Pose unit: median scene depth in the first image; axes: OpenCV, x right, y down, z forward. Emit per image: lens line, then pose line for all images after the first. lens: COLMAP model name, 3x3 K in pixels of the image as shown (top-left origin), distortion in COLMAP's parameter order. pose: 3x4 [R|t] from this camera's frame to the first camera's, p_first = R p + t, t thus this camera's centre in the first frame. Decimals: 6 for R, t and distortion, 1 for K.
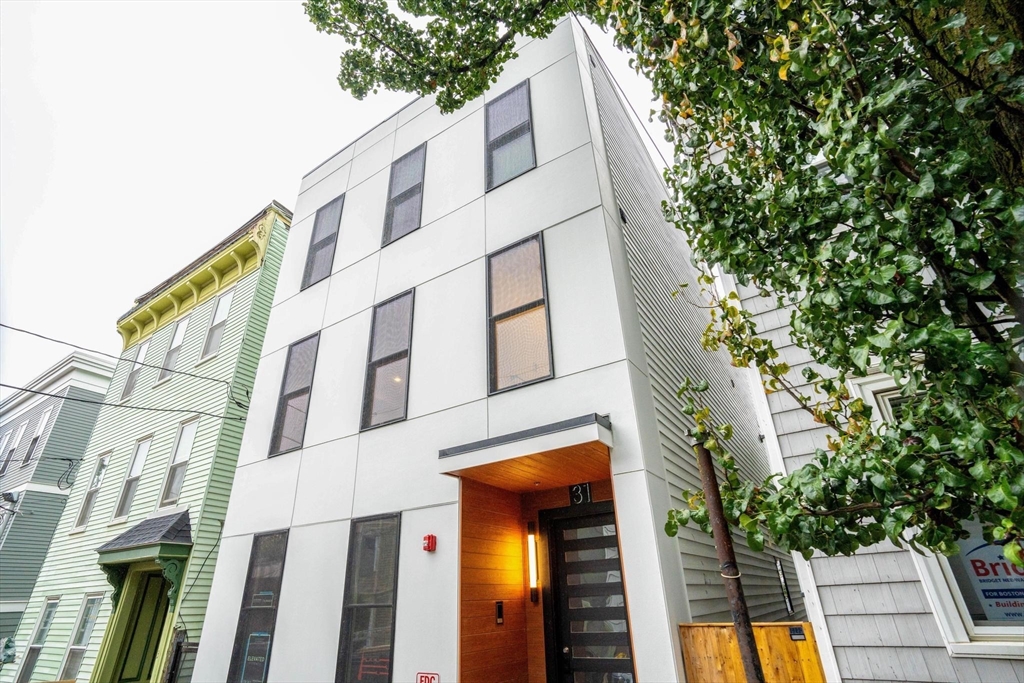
lens RADIAL K [[503.5, 0, 497.7], [0, 503.5, 331.7], [0, 0, 1]] dist [-0.067452, 0.026540]
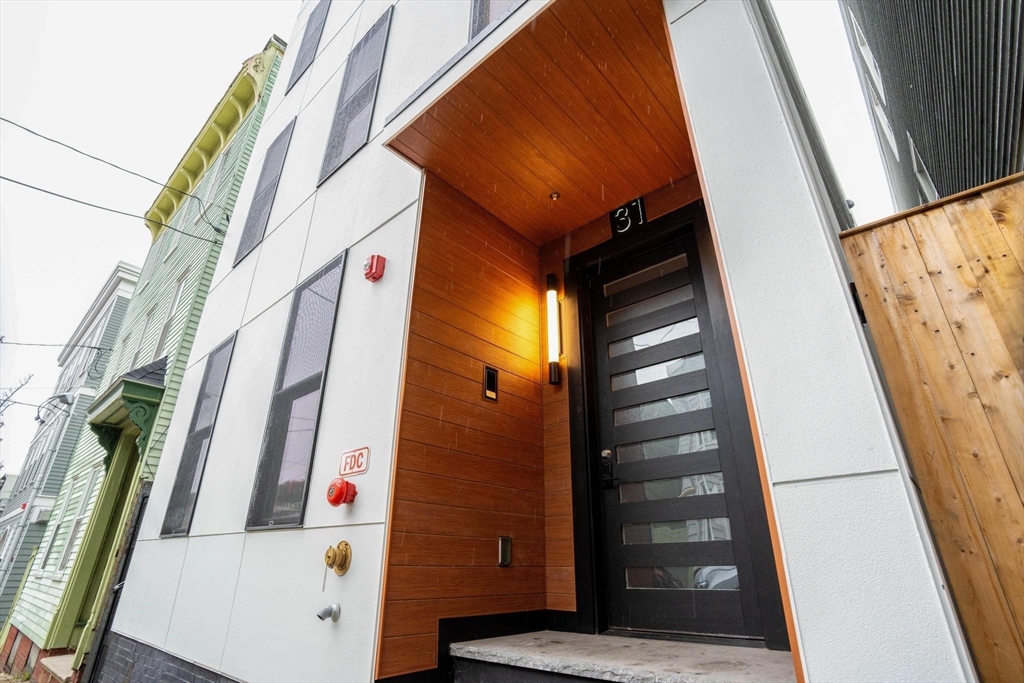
lens RADIAL K [[503.5, 0, 497.7], [0, 503.5, 331.7], [0, 0, 1]] dist [-0.067452, 0.026540]
pose [[0.988040, -0.028302, -0.151581, 0.098672], [0.038600, 0.997110, 0.065435, 0.429051], [0.149291, -0.070503, 0.986277, 0.365806]]
